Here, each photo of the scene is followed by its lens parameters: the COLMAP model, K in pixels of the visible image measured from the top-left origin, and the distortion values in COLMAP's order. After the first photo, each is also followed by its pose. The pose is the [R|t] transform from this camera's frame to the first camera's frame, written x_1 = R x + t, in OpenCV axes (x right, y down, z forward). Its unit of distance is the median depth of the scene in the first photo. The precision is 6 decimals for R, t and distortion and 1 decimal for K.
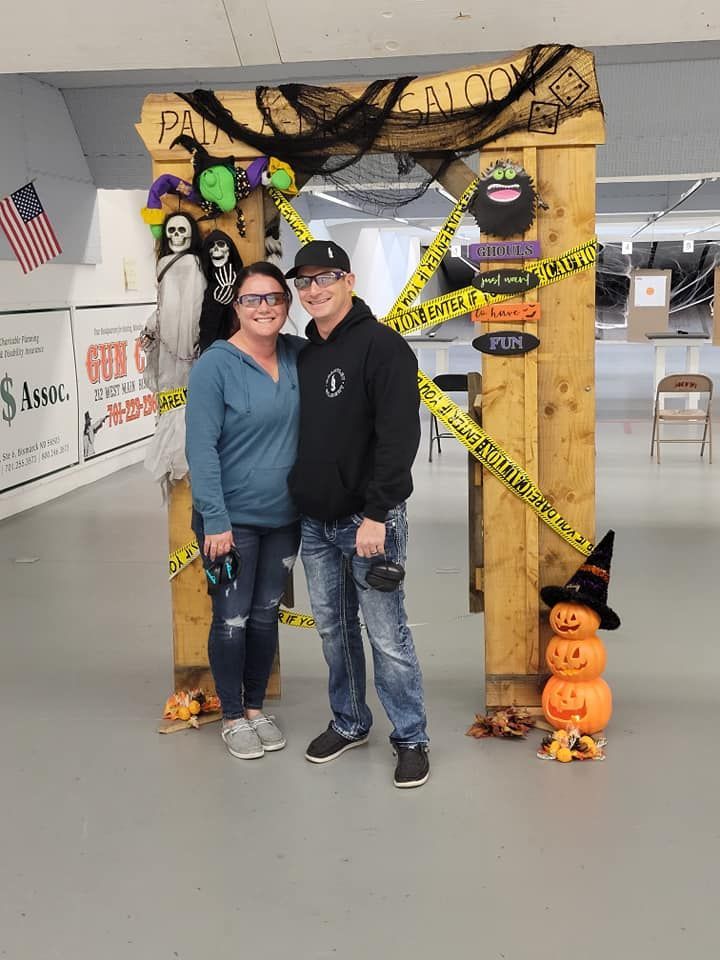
lens RADIAL K [[1210.7, 0, 353.3], [0, 1210.7, 466.0], [0, 0, 1]] dist [0.052910, 0.000000]
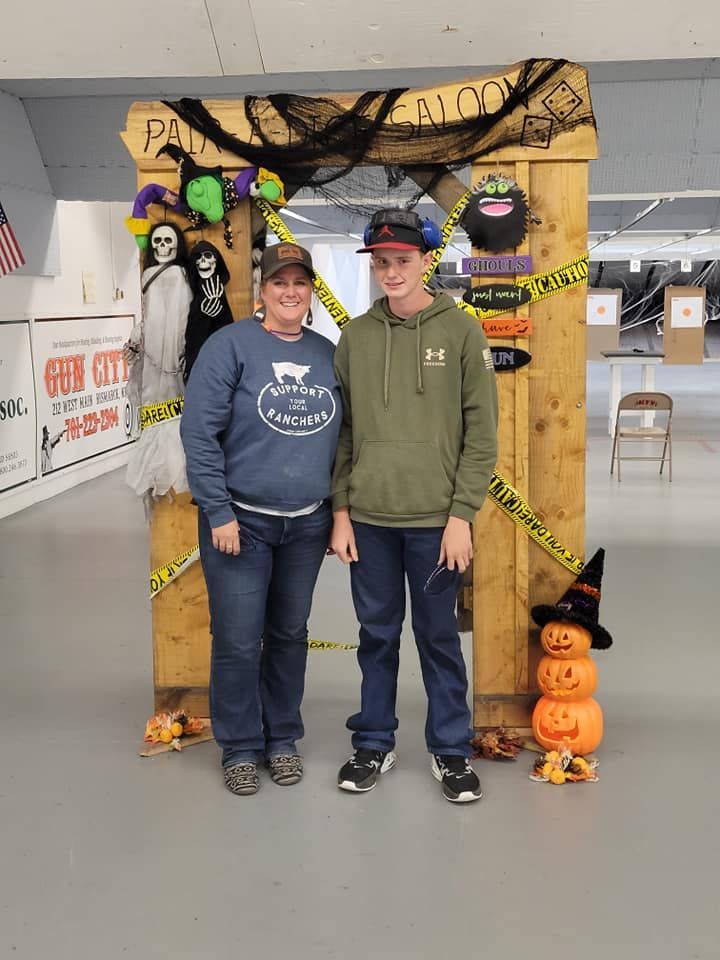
lens RADIAL K [[1210.7, 0, 344.2], [0, 1210.7, 467.0], [0, 0, 1]] dist [0.052910, 0.000000]
pose [[0.999173, 0.004365, 0.040420, -0.037848], [-0.003858, 0.999913, -0.012613, -0.000074], [-0.040472, 0.012447, 0.999103, 0.018507]]
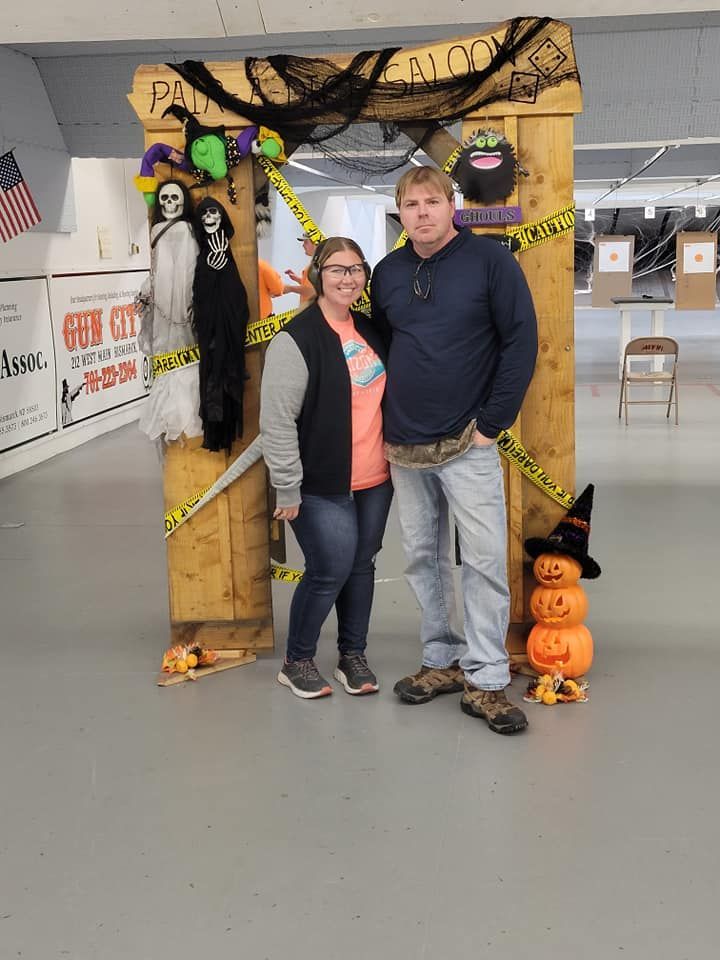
lens RADIAL K [[1210.7, 0, 358.7], [0, 1210.7, 446.7], [0, 0, 1]] dist [0.052910, 0.000000]
pose [[0.999360, -0.011565, 0.033843, -0.022442], [0.011224, 0.999885, 0.010227, 0.008111], [-0.033957, -0.009841, 0.999375, -0.036433]]
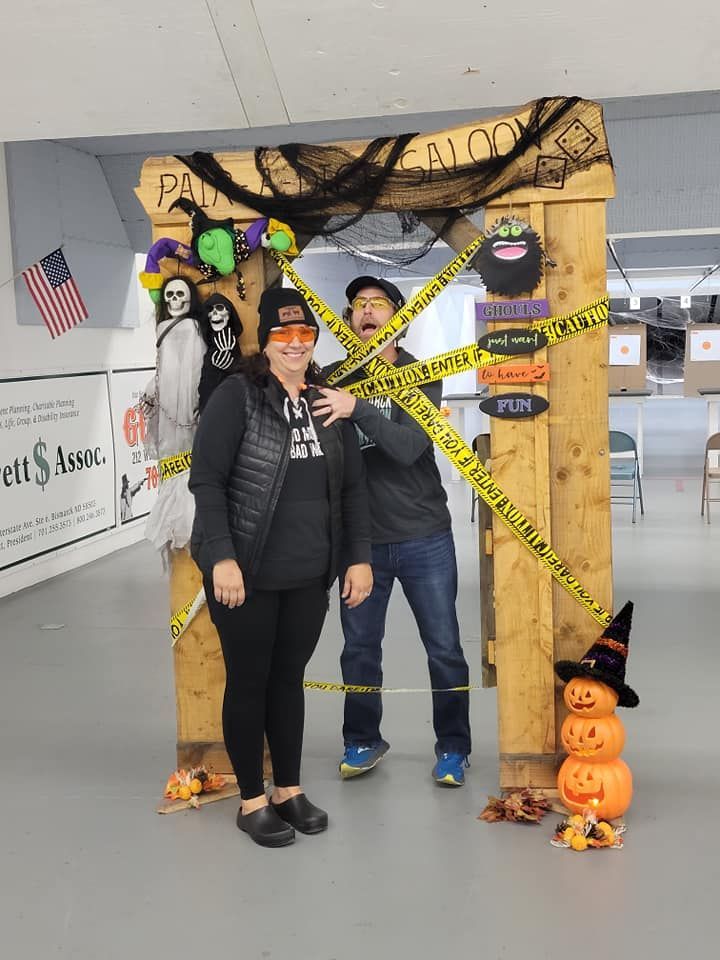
lens RADIAL K [[1210.7, 0, 346.2], [0, 1210.7, 477.9], [0, 0, 1]] dist [0.052910, 0.000000]
pose [[0.998229, -0.007480, -0.059016, 0.048507], [0.005279, 0.999288, -0.037359, -0.009064], [0.059254, 0.036981, 0.997558, 0.038001]]
